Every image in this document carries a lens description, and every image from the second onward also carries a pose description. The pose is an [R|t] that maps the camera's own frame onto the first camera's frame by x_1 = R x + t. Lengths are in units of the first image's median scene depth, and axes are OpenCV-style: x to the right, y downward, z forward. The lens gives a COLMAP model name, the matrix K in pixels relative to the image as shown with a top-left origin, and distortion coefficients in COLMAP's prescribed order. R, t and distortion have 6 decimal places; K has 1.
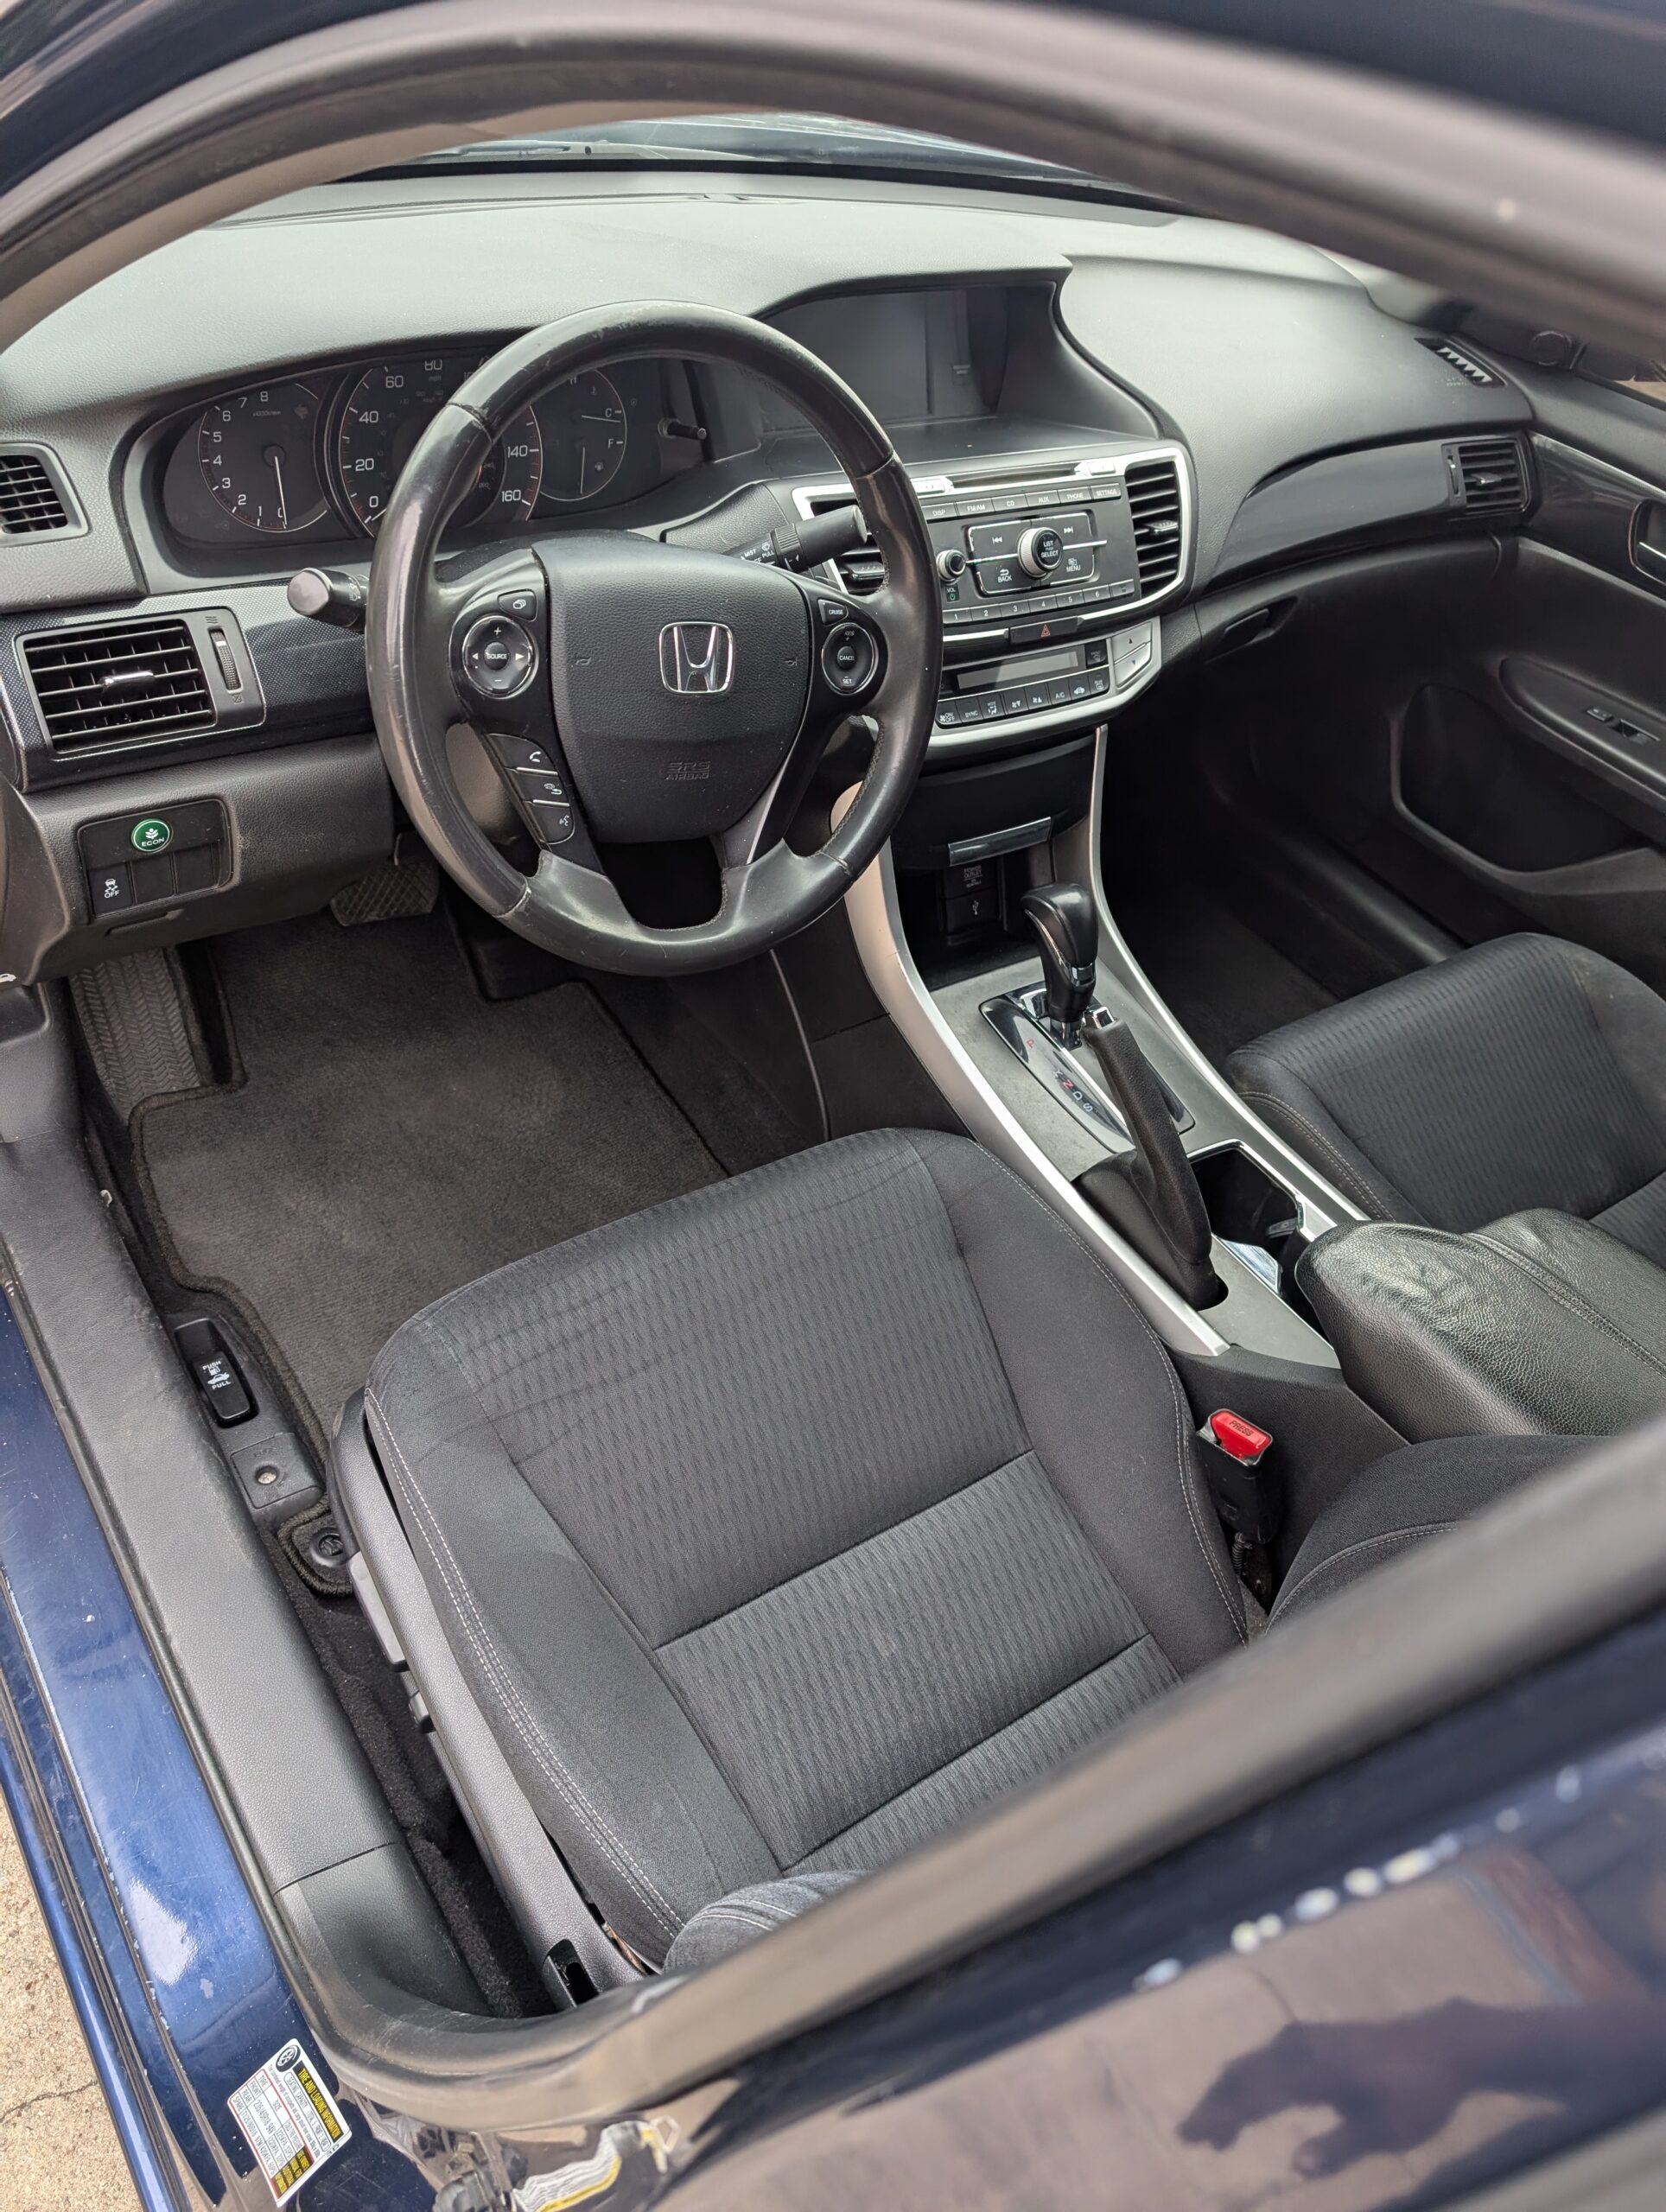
lens RADIAL K [[1609.0, 0, 824.9], [0, 1609.0, 1102.1], [0, 0, 1]] dist [0.012641, -0.004979]
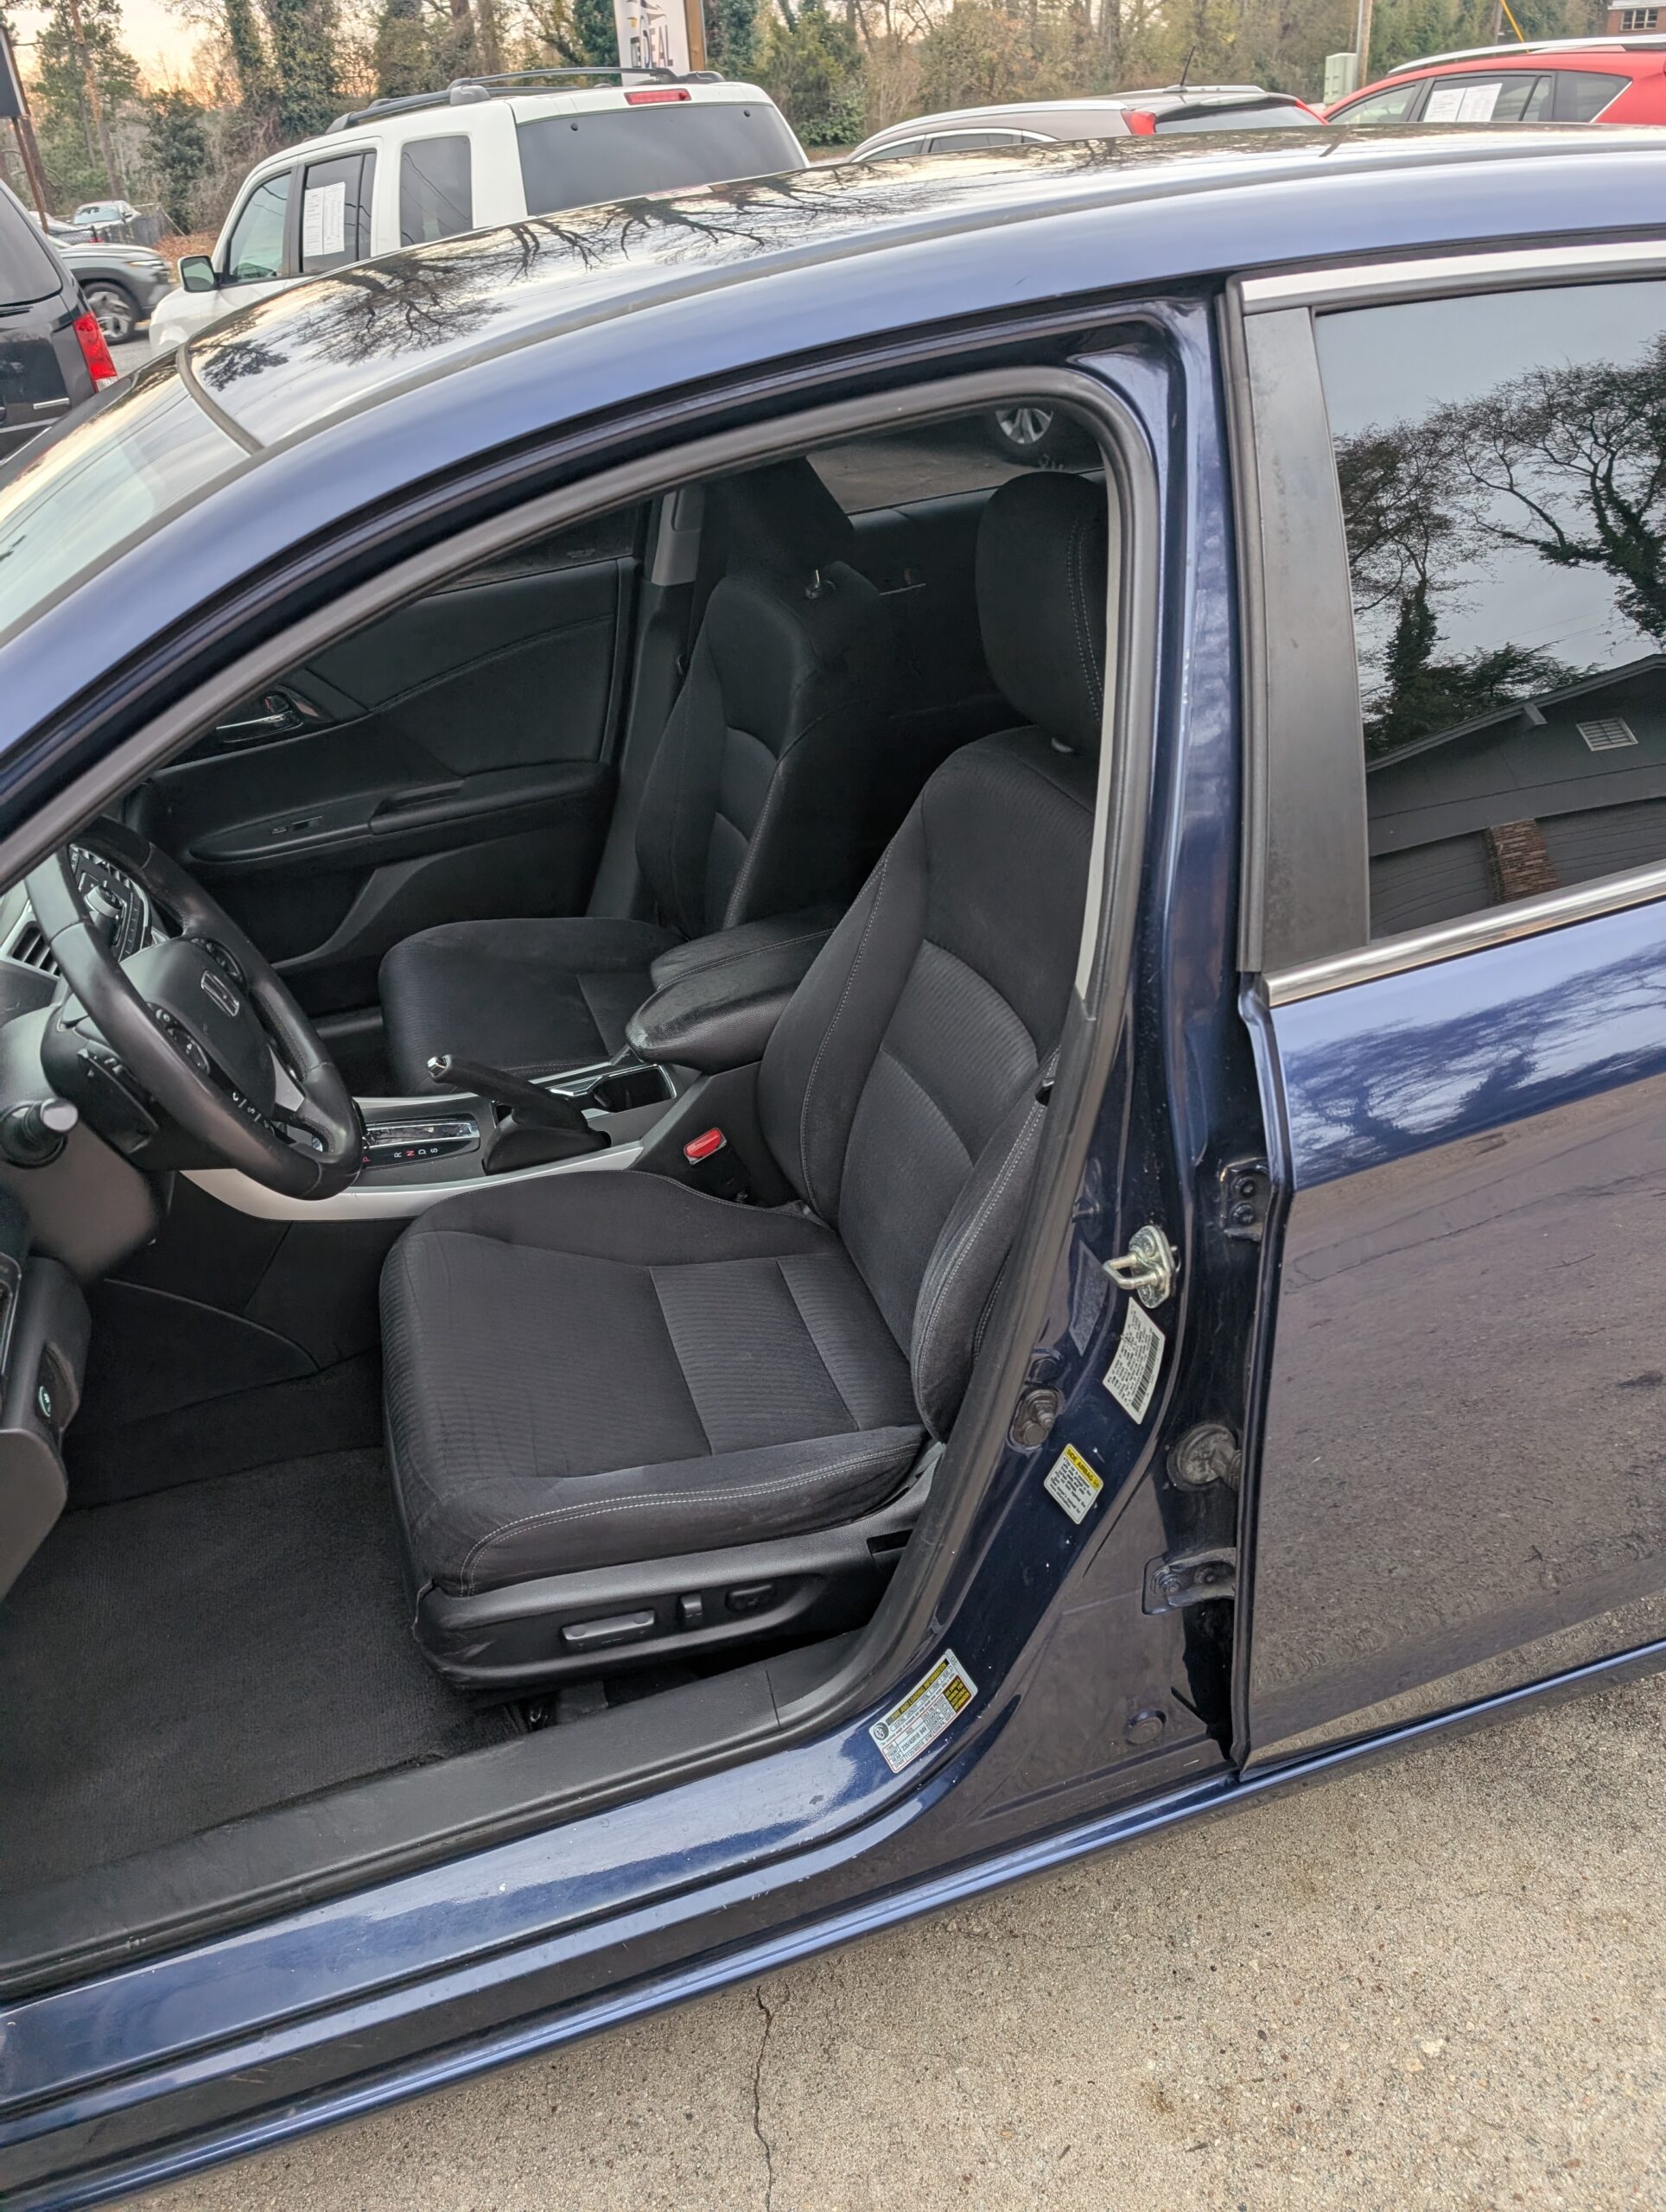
lens RADIAL K [[1609.0, 0, 824.9], [0, 1609.0, 1102.1], [0, 0, 1]] dist [0.012641, -0.004979]
pose [[0.281724, -0.655330, 0.700838, -0.747907], [0.756229, 0.601214, 0.258185, -0.136427], [-0.590550, 0.457257, 0.664956, -0.171024]]
